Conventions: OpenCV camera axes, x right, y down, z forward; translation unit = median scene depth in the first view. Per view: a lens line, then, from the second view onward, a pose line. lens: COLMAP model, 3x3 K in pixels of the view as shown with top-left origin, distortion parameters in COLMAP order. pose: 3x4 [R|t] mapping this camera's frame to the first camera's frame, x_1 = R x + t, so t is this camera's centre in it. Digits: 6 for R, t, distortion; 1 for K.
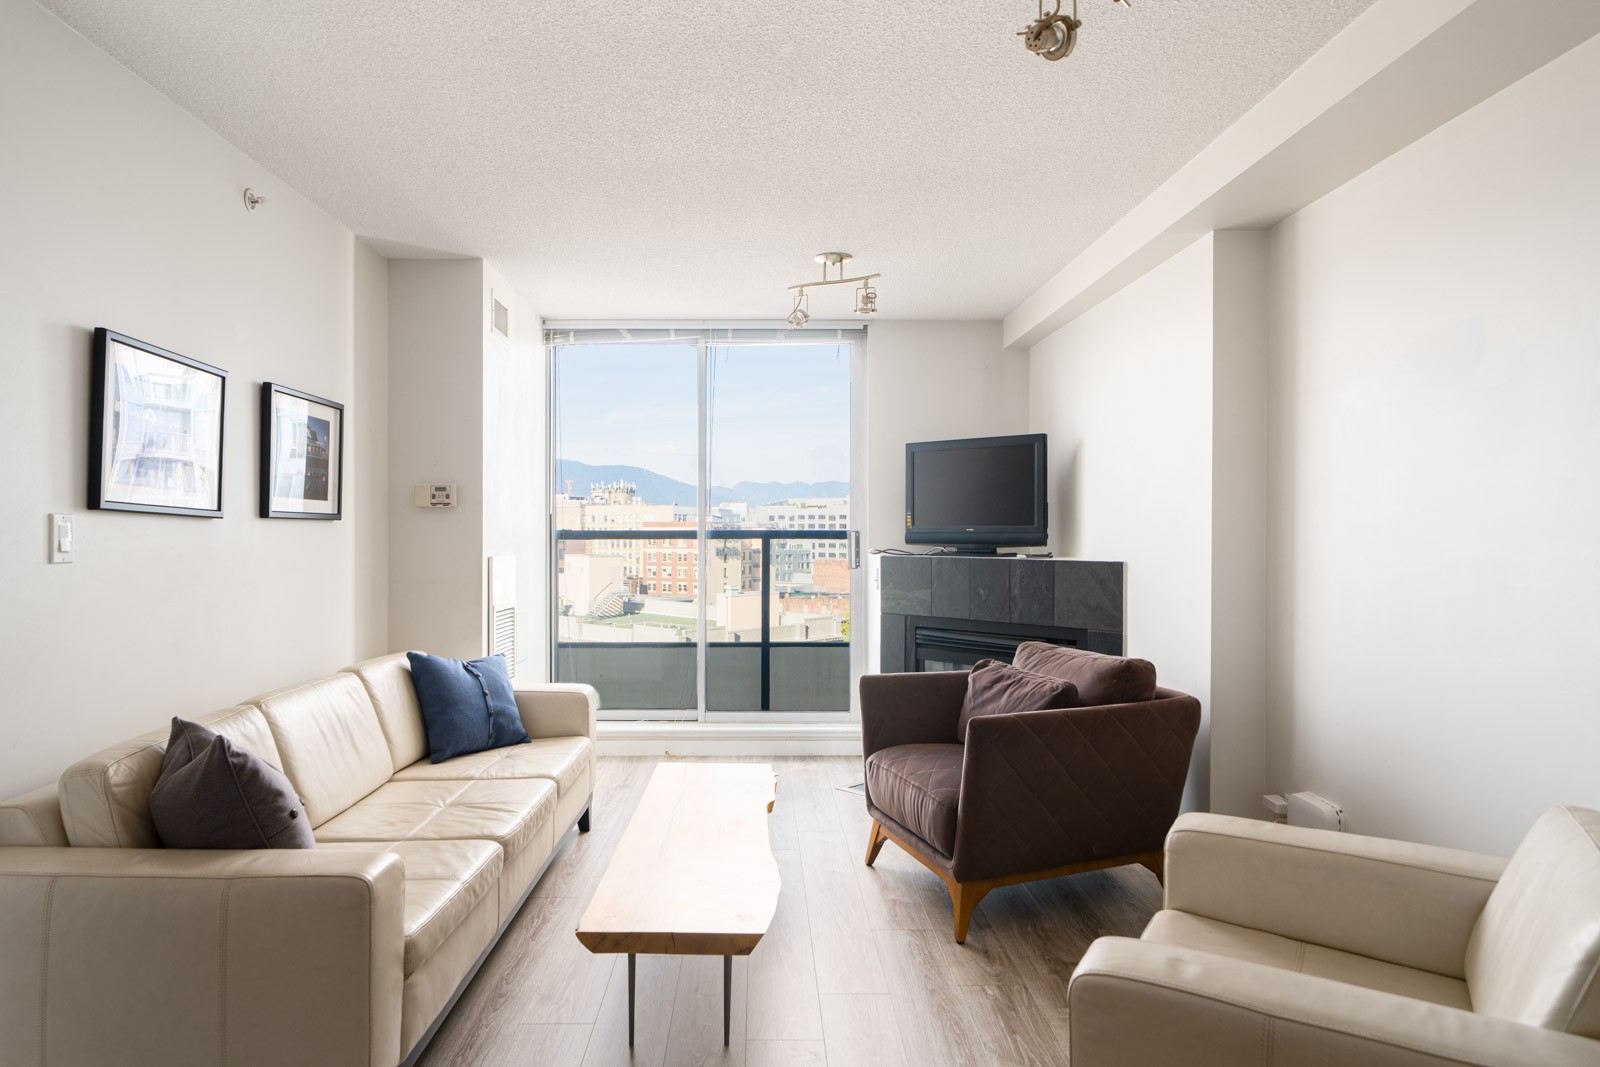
lens RADIAL K [[958.2, 0, 761.5], [0, 958.2, 526.4], [0, 0, 1]] dist [0.002467, 0.001794]
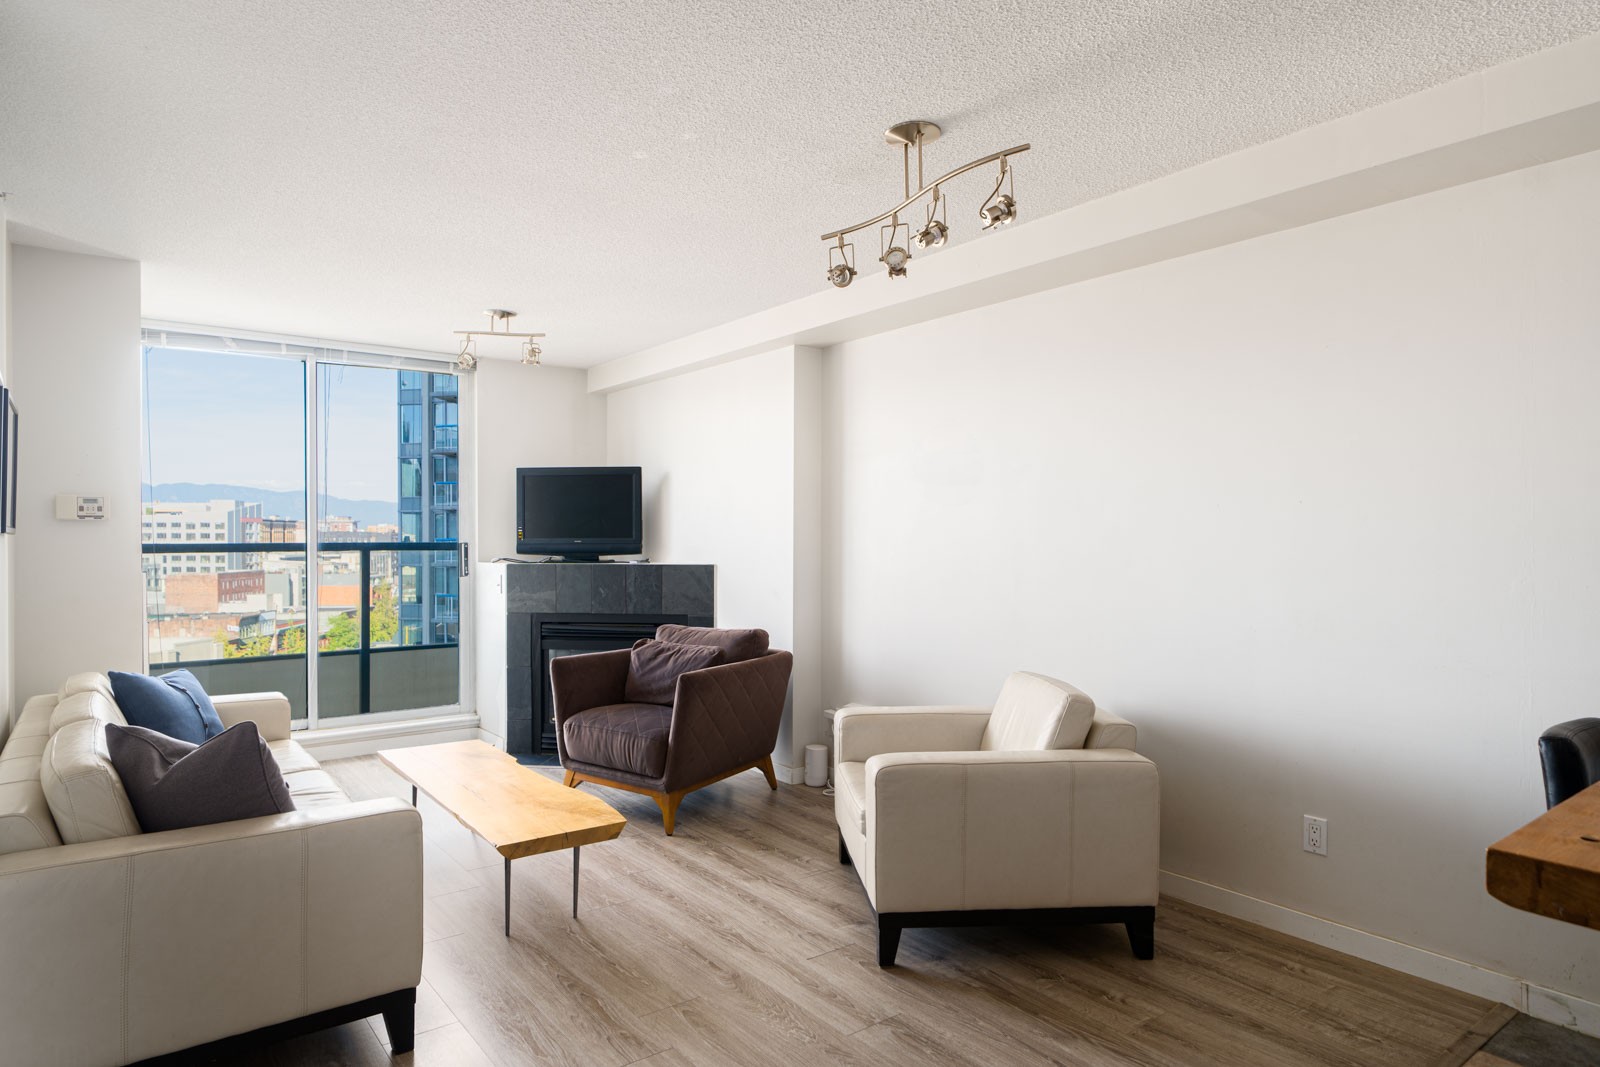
lens RADIAL K [[946.0, 0, 800.0], [0, 946.0, 533.5], [0, 0, 1]] dist [-0.000945, 0.000200]
pose [[0.793099, 0.001293, 0.609091, -0.329875], [0.000200, 0.999997, -0.002383, -0.004265], [-0.609092, 0.002011, 0.793097, -0.149193]]
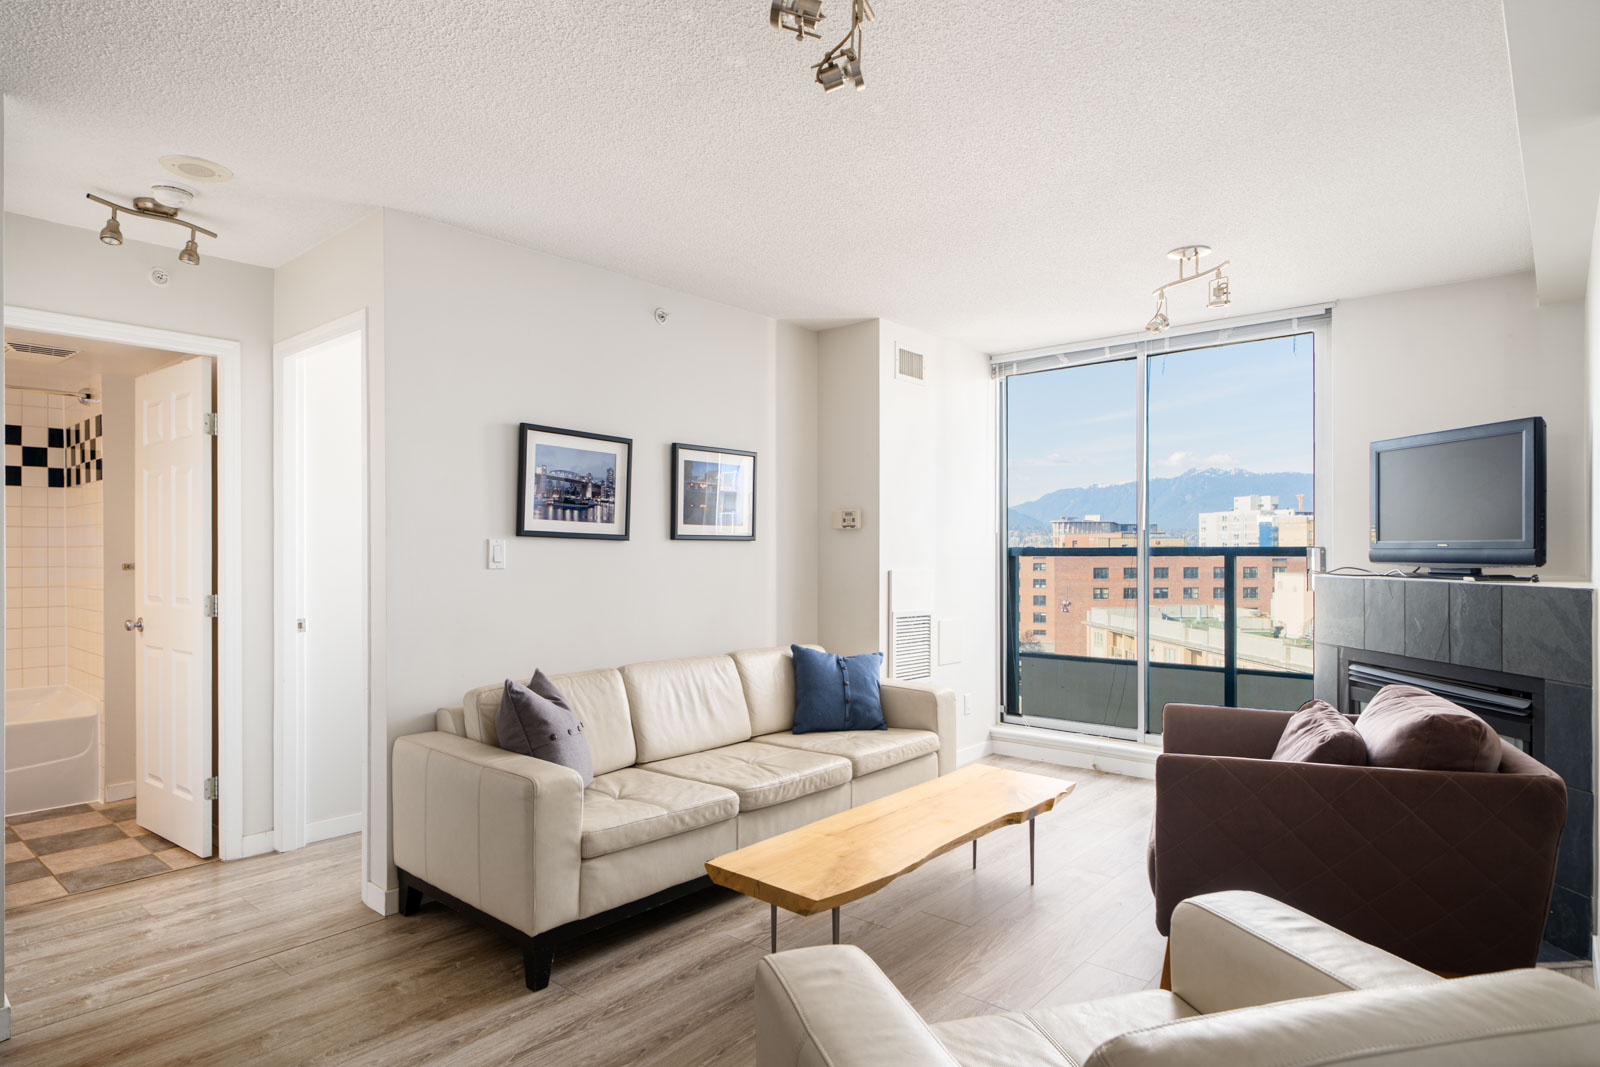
lens RADIAL K [[902.6, 0, 788.3], [0, 902.6, 543.0], [0, 0, 1]] dist [0.005608, -0.000339]
pose [[0.752026, -0.007023, -0.659096, 0.342253], [0.005959, 0.999975, -0.003856, 0.001500], [0.659107, -0.001028, 0.752049, 0.084754]]
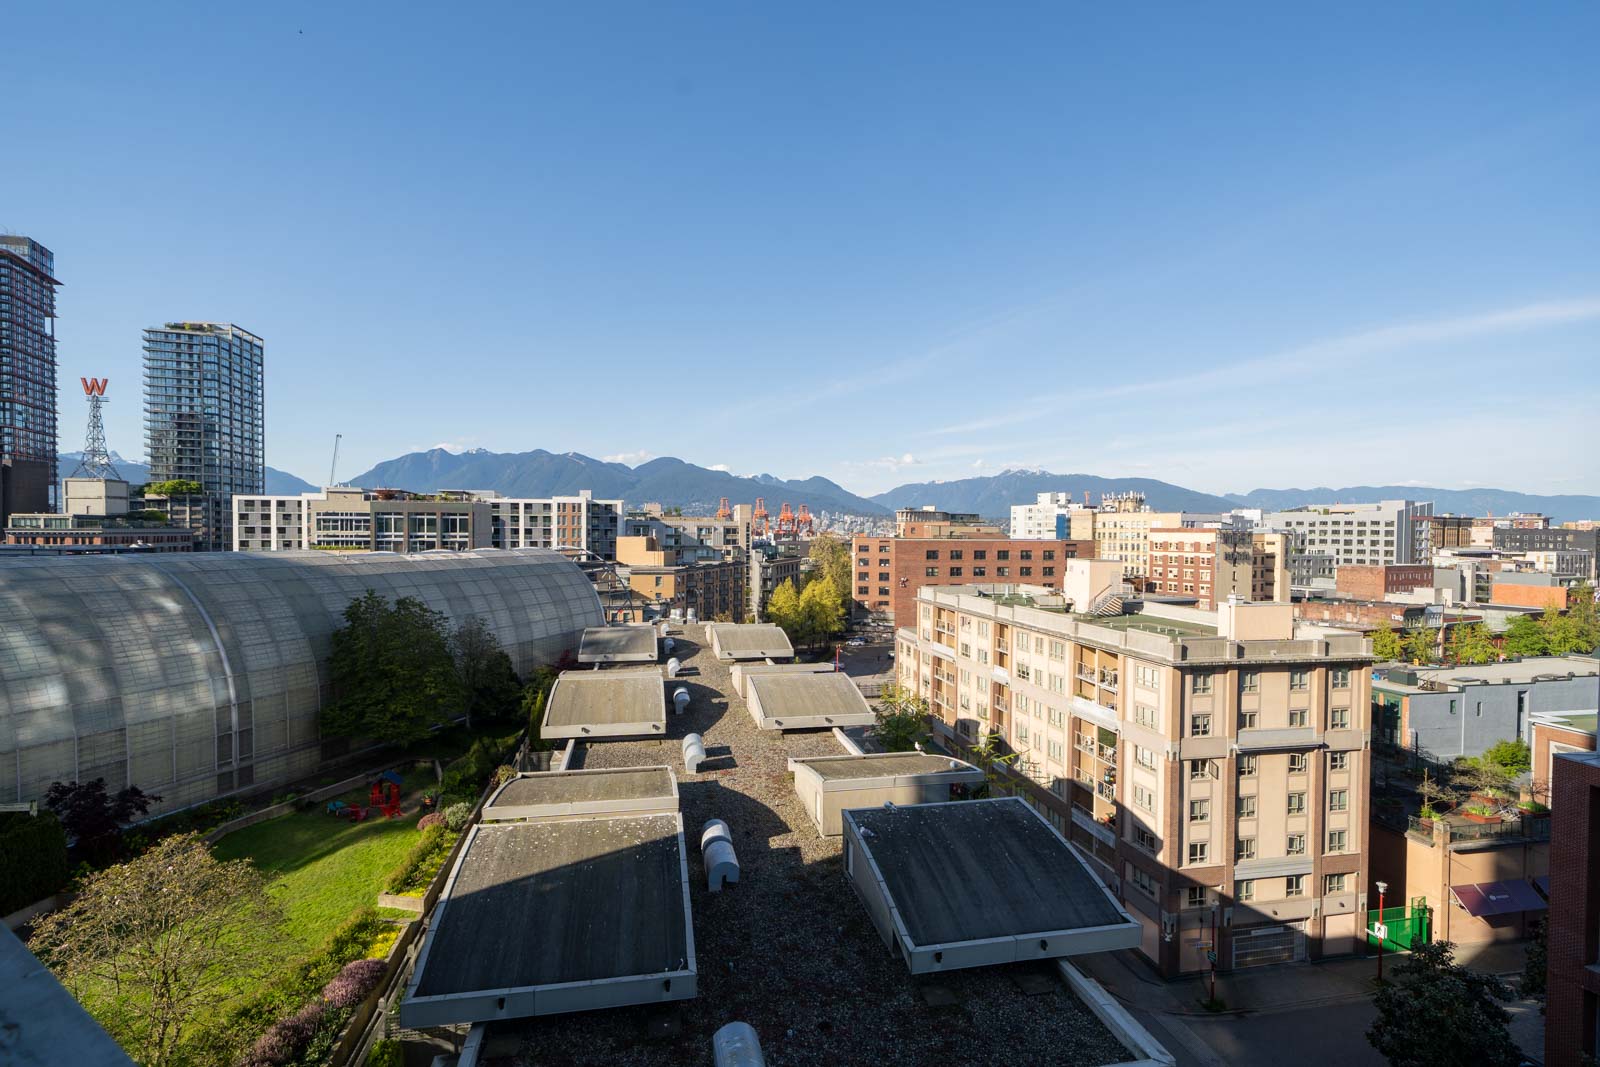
lens RADIAL K [[735.5, 0, 787.6], [0, 735.5, 543.6], [0, 0, 1]] dist [-0.005999, 0.000992]
pose [[0.830862, 0.016009, -0.556248, 0.077951], [-0.004403, 0.999744, 0.022197, -0.100775], [0.556461, -0.015993, 0.830720, 1.238278]]
